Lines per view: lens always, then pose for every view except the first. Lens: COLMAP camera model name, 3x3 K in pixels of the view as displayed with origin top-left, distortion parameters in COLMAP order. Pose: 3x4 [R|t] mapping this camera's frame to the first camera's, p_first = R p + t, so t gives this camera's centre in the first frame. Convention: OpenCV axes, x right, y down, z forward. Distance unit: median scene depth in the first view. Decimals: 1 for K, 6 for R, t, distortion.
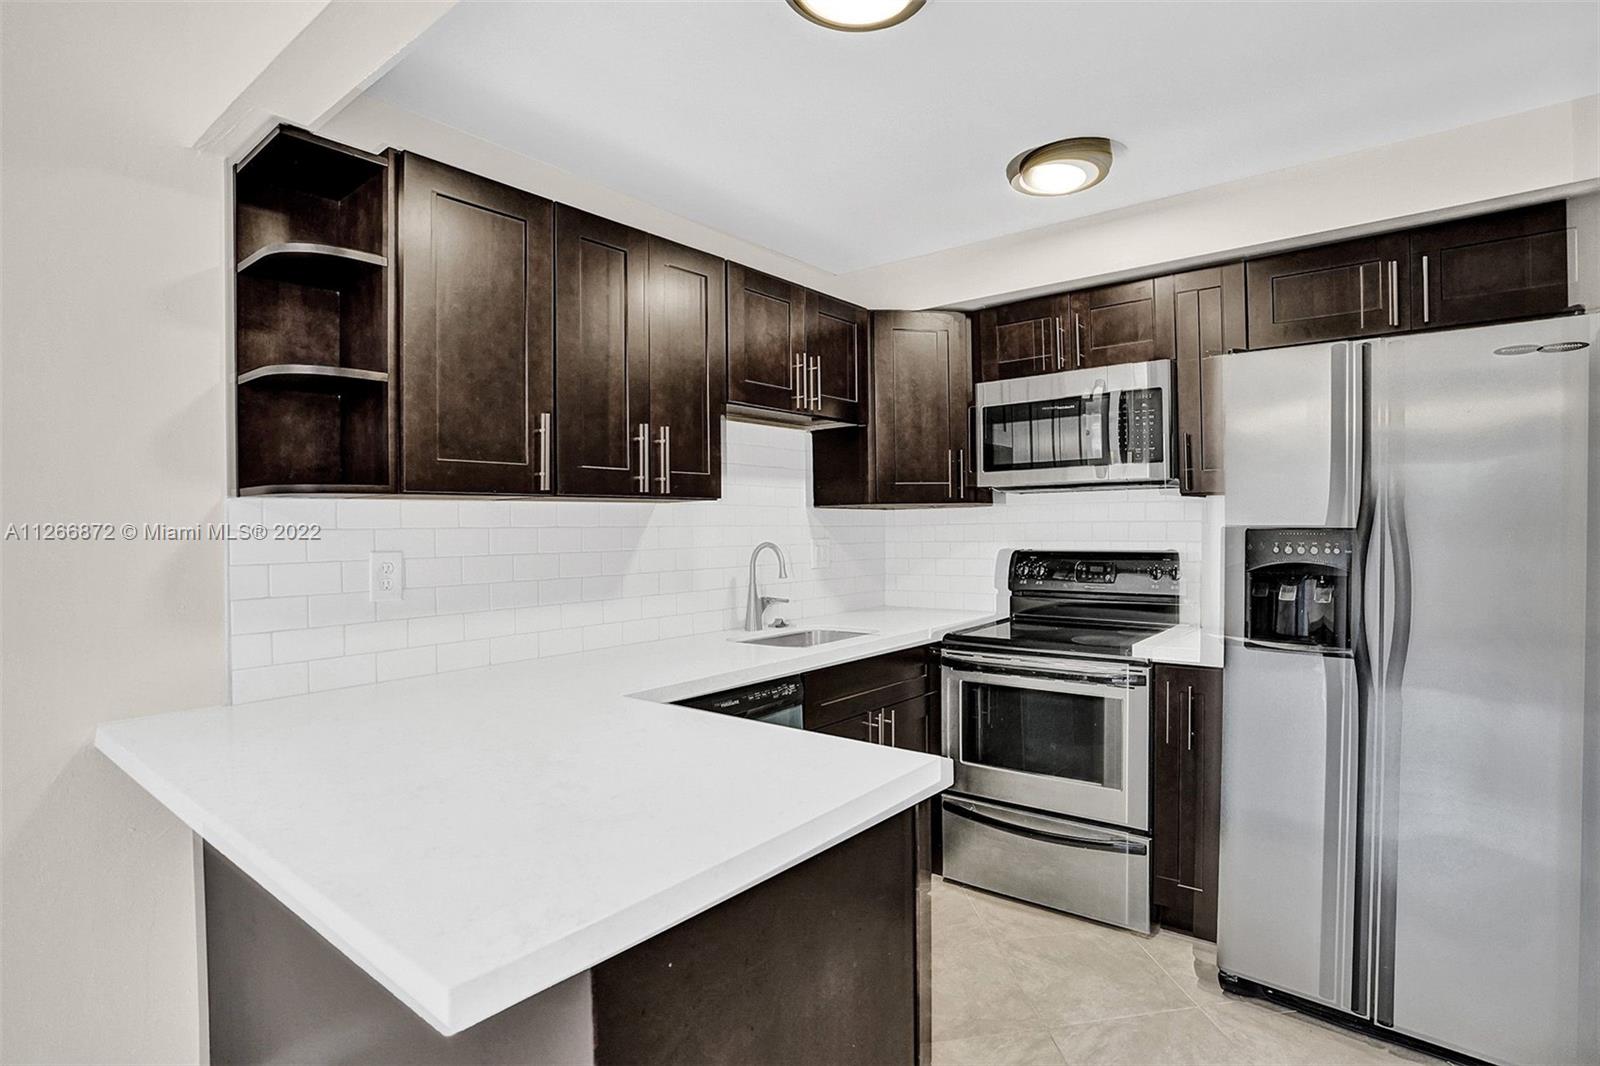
lens RADIAL K [[741.4, 0, 806.3], [0, 741.4, 531.6], [0, 0, 1]] dist [-0.059475, 0.024725]
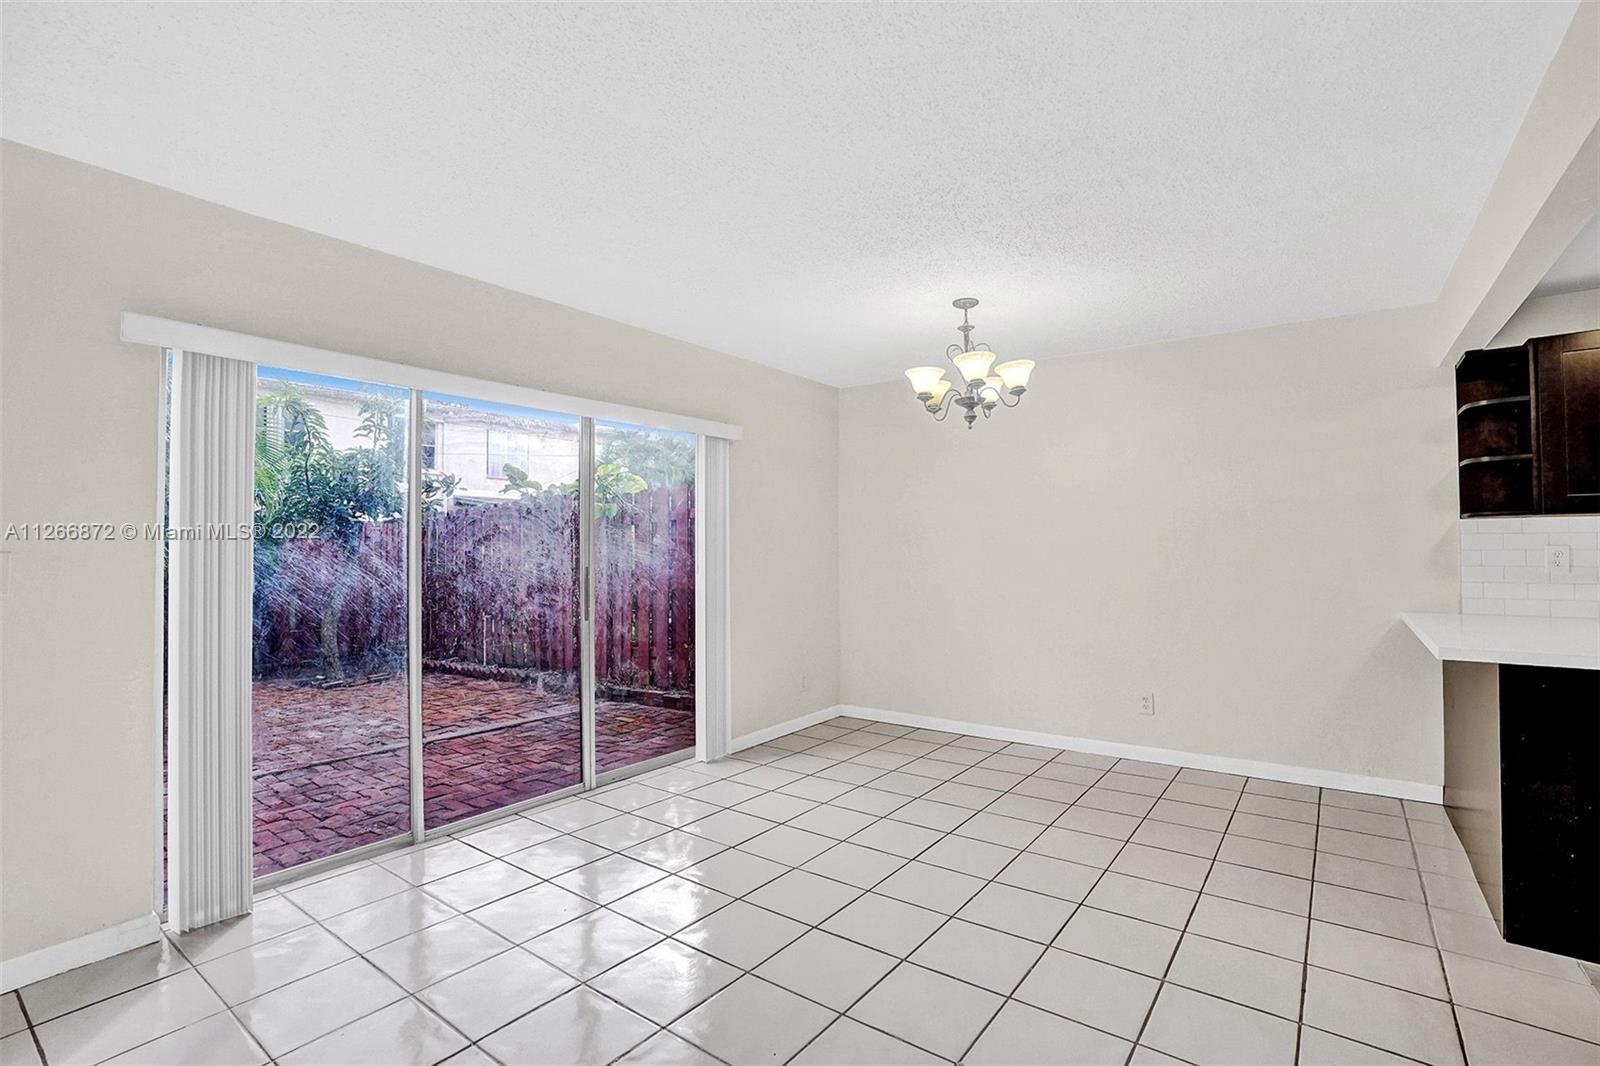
lens RADIAL K [[741.4, 0, 806.3], [0, 741.4, 531.6], [0, 0, 1]] dist [-0.059475, 0.024725]
pose [[0.056627, -0.022640, -0.998139, 0.972617], [-0.009005, 0.999691, -0.023186, 0.044055], [0.998355, 0.010301, 0.056405, -0.840885]]
